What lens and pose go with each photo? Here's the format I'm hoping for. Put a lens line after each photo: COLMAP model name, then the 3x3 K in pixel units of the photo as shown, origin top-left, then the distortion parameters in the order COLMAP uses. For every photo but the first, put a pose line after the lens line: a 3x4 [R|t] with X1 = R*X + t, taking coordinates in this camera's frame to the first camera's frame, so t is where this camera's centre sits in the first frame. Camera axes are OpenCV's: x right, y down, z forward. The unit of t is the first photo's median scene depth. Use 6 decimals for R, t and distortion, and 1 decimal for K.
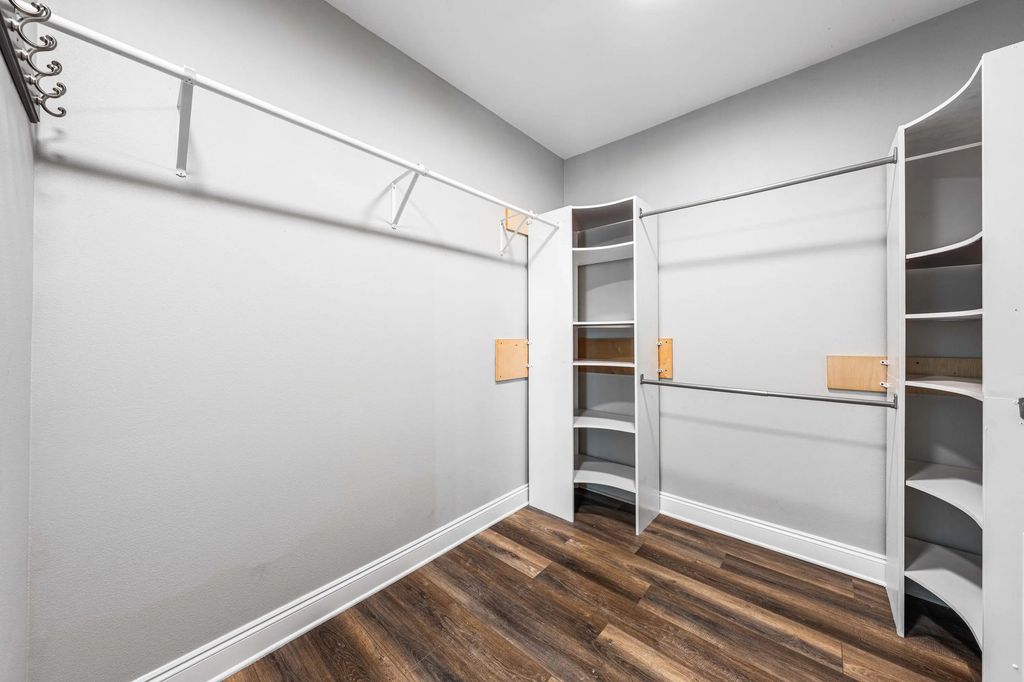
lens RADIAL K [[354.9, 0, 511.3], [0, 354.9, 336.0], [0, 0, 1]] dist [-0.003846, 0.000141]
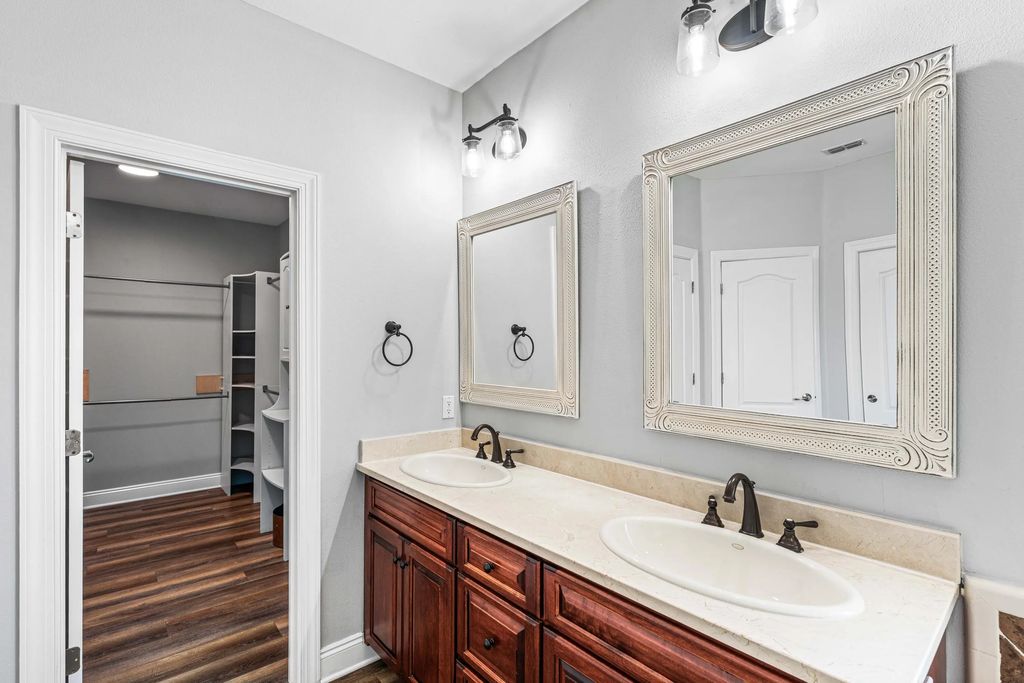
lens RADIAL K [[452.4, 0, 501.2], [0, 452.4, 341.7], [0, 0, 1]] dist [0.001709, -0.001193]
pose [[0.143968, 0.009108, 0.989540, -1.481787], [-0.007145, 0.999941, -0.008164, -0.139218], [-0.989557, -0.005895, 0.144025, -1.110790]]
